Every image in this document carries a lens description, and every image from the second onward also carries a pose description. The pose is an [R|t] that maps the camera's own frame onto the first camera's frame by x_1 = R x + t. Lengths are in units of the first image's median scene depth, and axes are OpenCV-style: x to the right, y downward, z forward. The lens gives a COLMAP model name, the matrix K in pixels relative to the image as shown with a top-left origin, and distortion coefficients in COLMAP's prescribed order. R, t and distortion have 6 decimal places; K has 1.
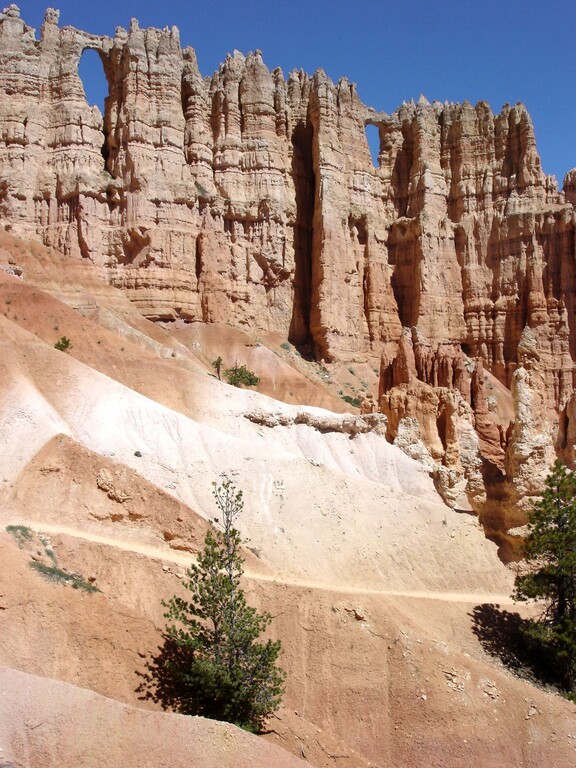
lens RADIAL K [[855.1, 0, 288.0], [0, 855.1, 384.0], [0, 0, 1]] dist [-0.072979, -0.152842]
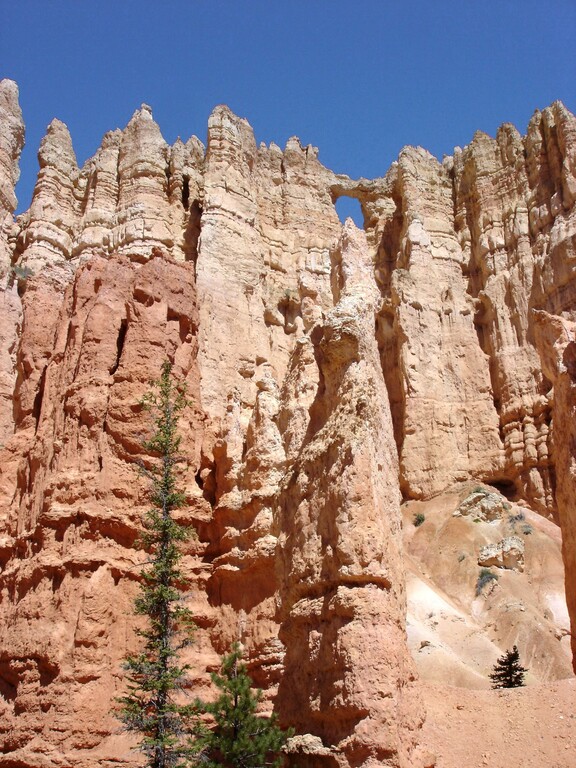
lens RADIAL K [[855.1, 0, 288.0], [0, 855.1, 384.0], [0, 0, 1]] dist [-0.072979, -0.152842]
pose [[0.952454, -0.143046, -0.269016, 0.227085], [0.028454, 0.920839, -0.388904, 0.097641], [0.303351, 0.362758, 0.881127, 0.468479]]
